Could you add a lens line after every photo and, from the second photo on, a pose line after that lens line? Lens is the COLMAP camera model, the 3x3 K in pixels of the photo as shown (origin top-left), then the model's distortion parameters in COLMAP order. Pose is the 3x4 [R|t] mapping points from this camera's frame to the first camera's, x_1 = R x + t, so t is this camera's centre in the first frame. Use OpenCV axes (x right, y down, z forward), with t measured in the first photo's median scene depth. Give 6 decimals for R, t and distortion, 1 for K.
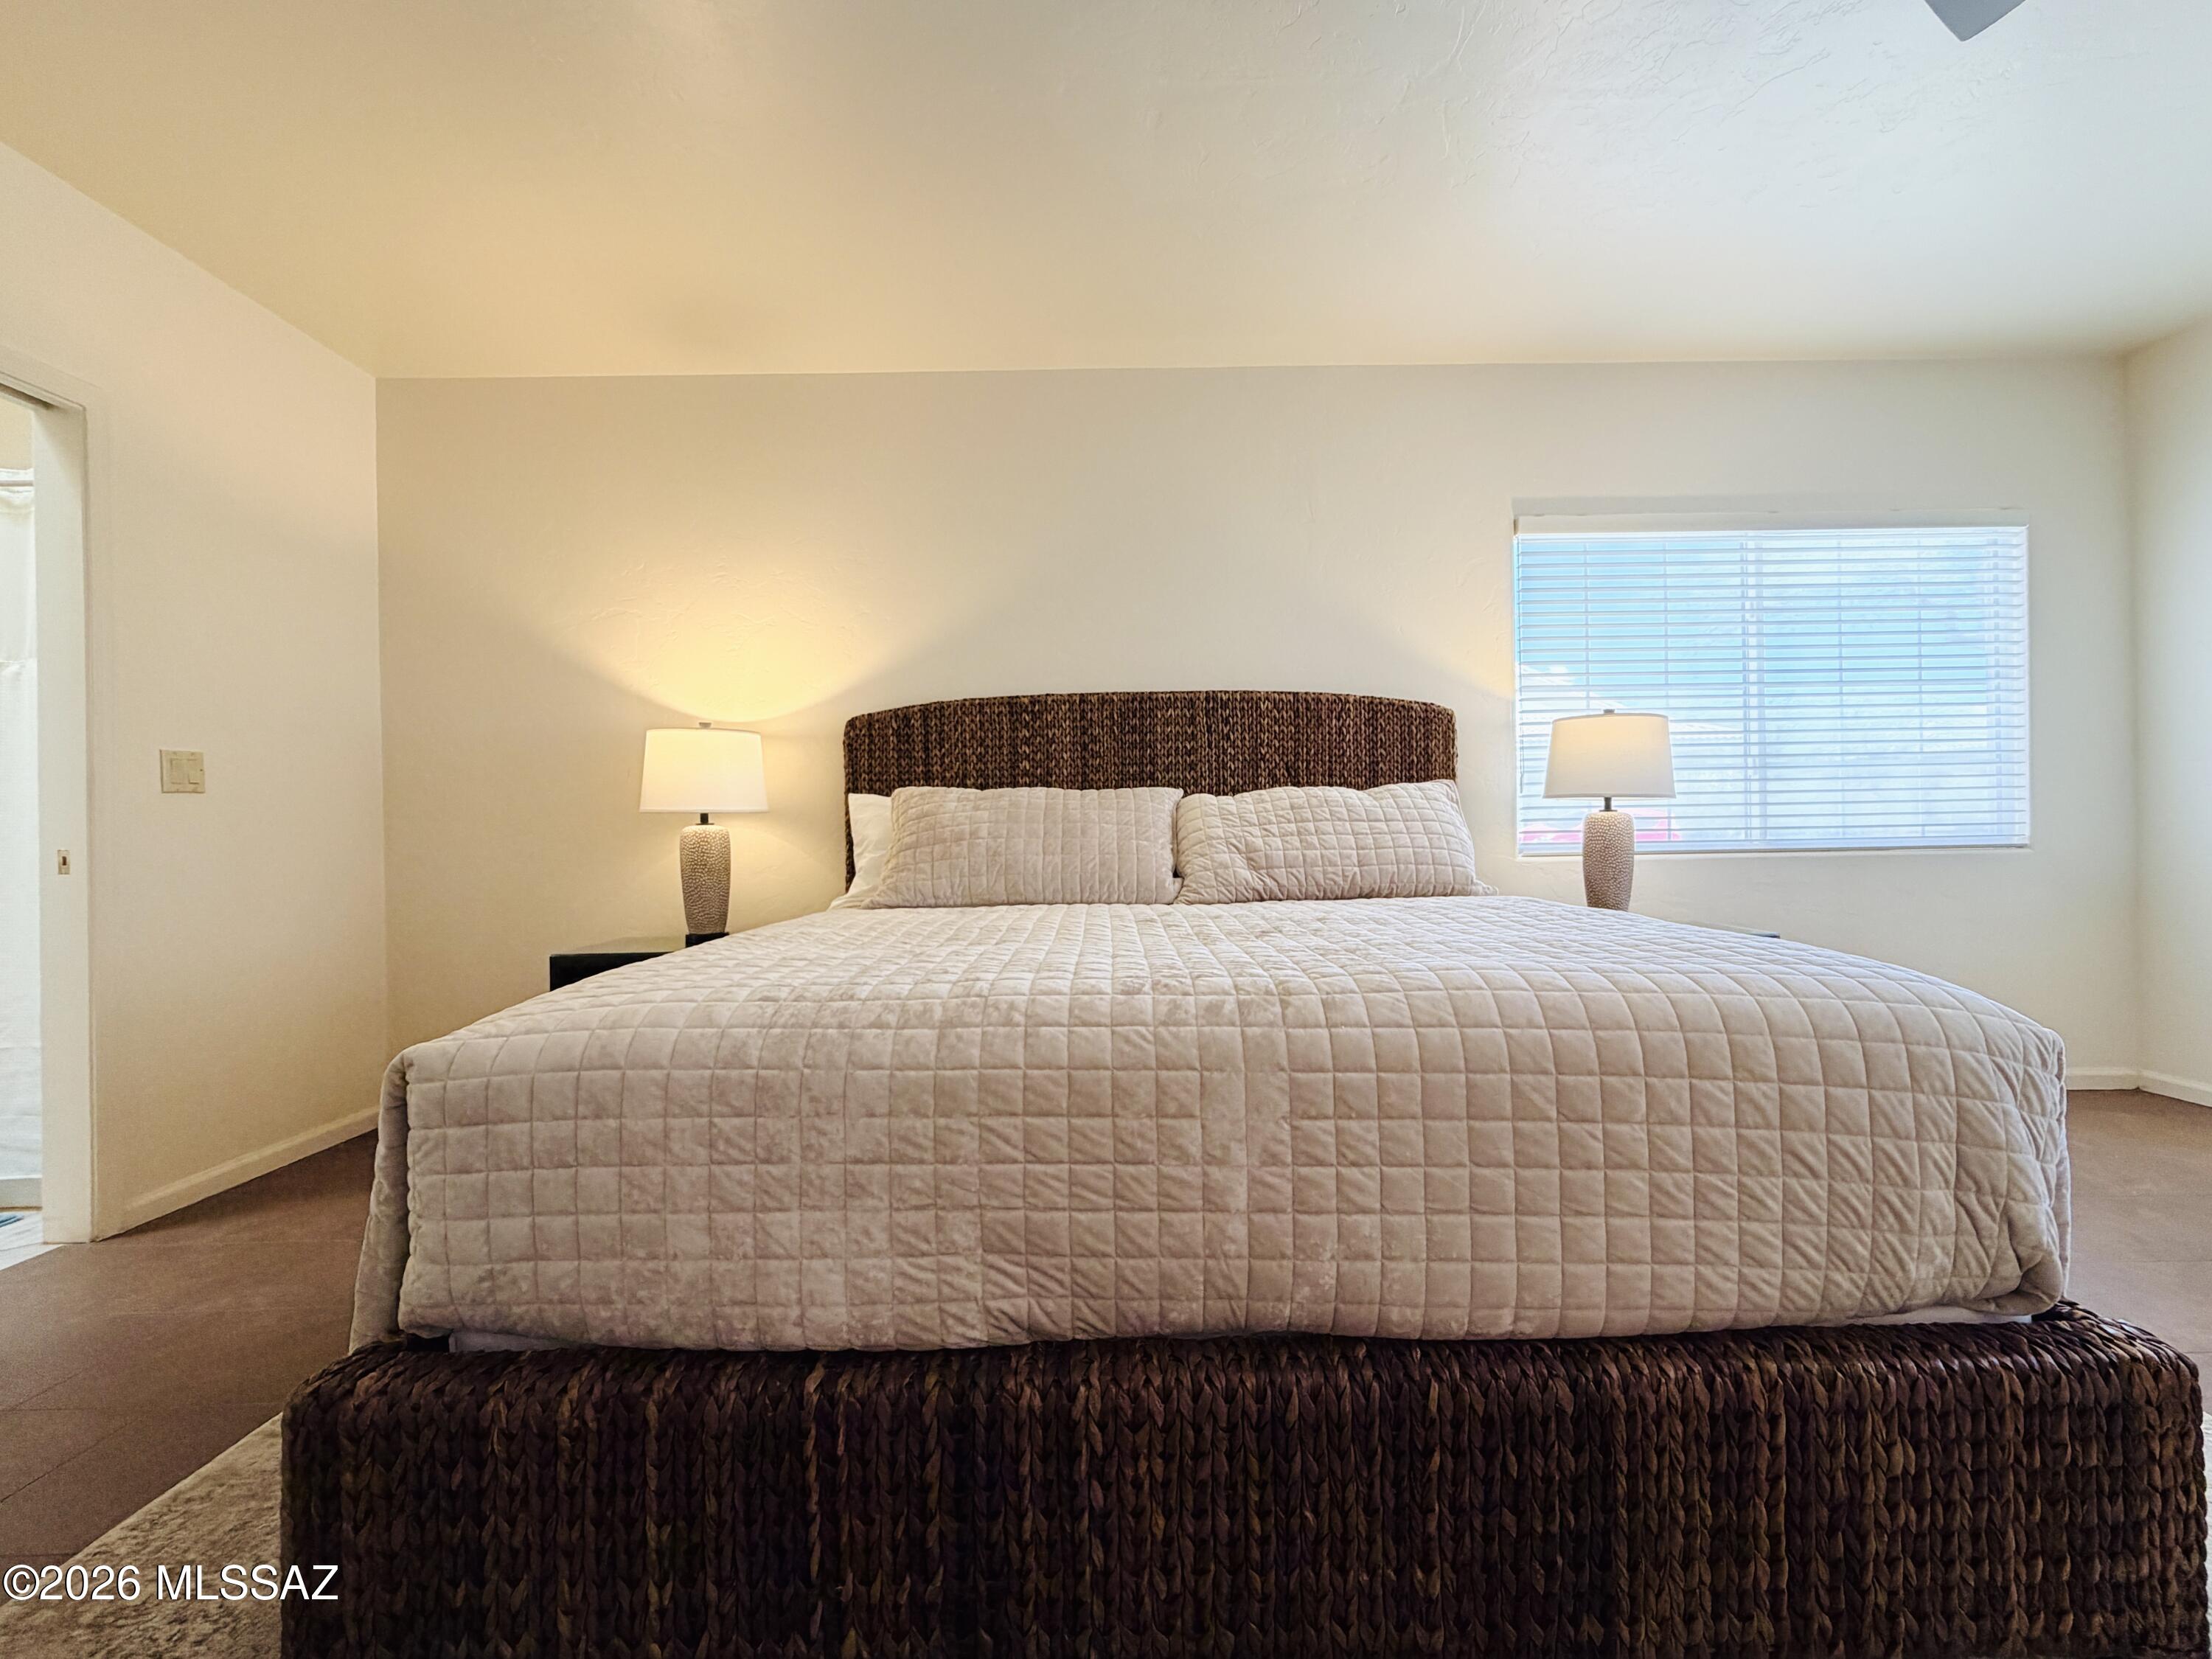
lens RADIAL K [[910.5, 0, 1106.0], [0, 910.5, 829.5], [0, 0, 1]] dist [0.010473, 0.000184]
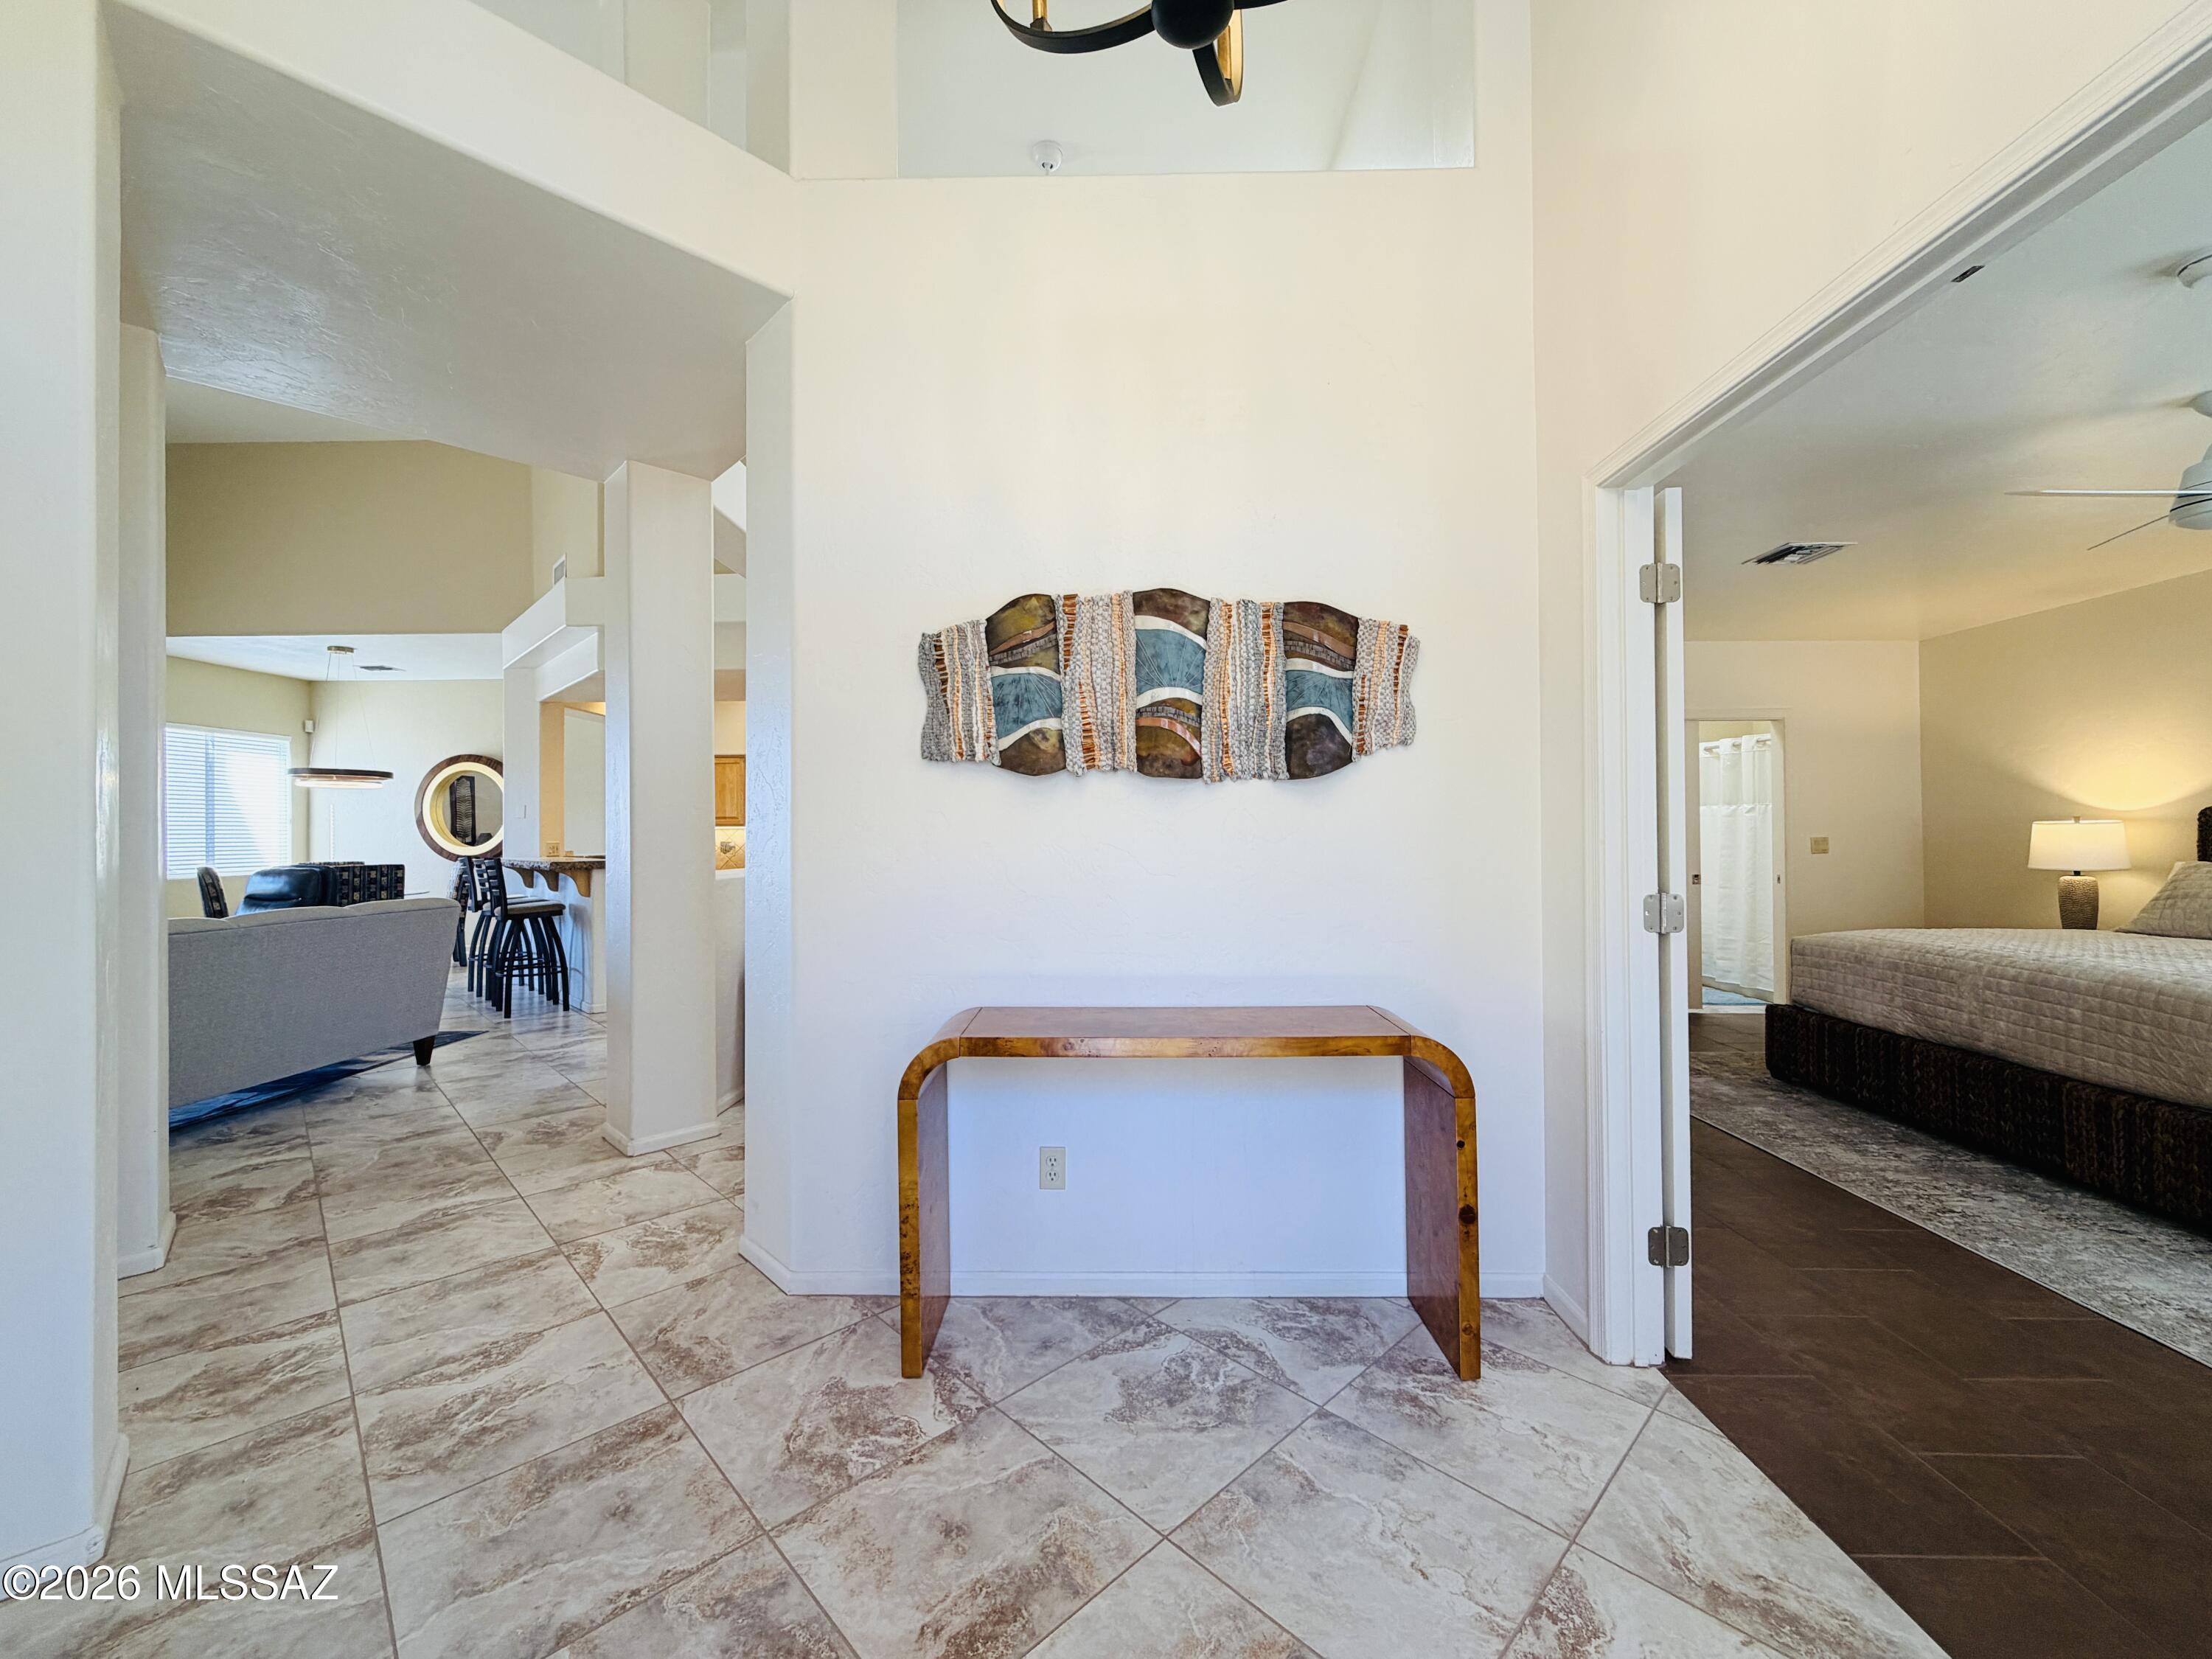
lens RADIAL K [[875.3, 0, 1099.6], [0, 875.3, 828.0], [0, 0, 1]] dist [-0.003022, 0.000530]
pose [[-0.038389, 0.005836, -0.999246, 1.217745], [0.006007, 0.999966, 0.005610, -0.110471], [0.999245, -0.005787, -0.038423, -0.737111]]
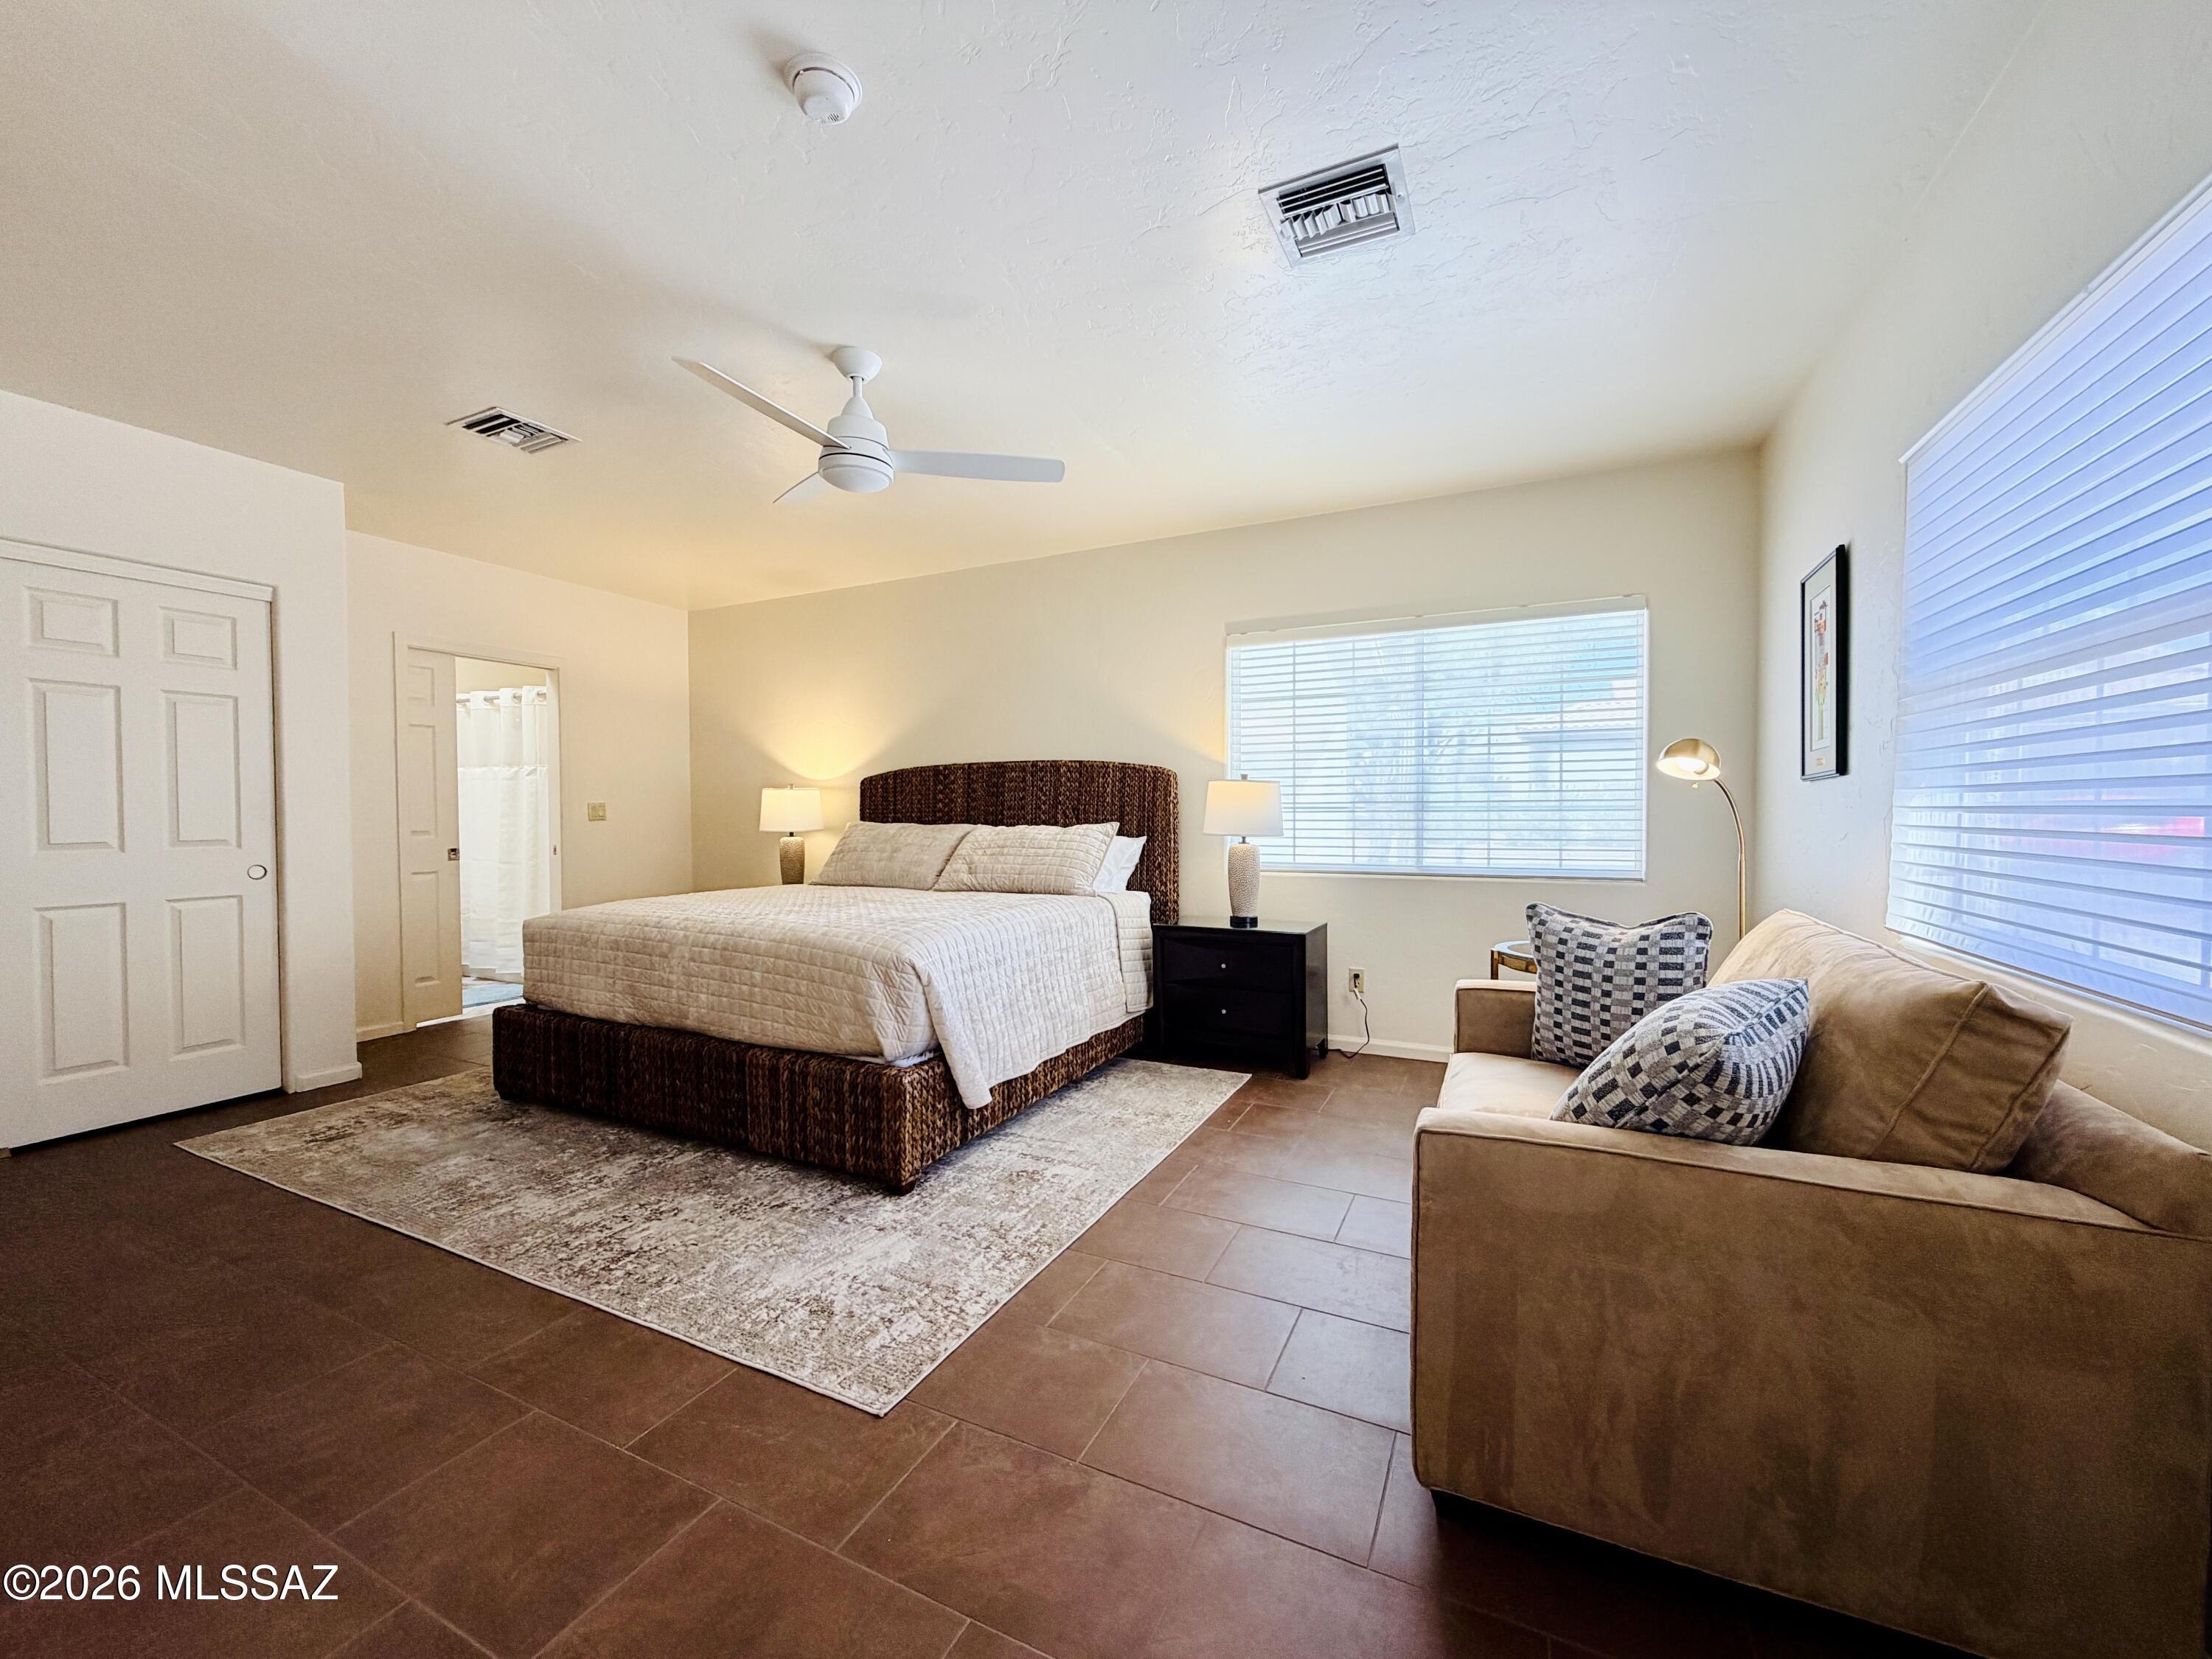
lens RADIAL K [[875.3, 0, 1099.6], [0, 875.3, 828.0], [0, 0, 1]] dist [-0.003022, 0.000530]
pose [[0.892071, 0.021928, -0.451362, 0.940443], [-0.010447, 0.999556, 0.027914, -0.078826], [0.451774, -0.020186, 0.891904, -0.340415]]
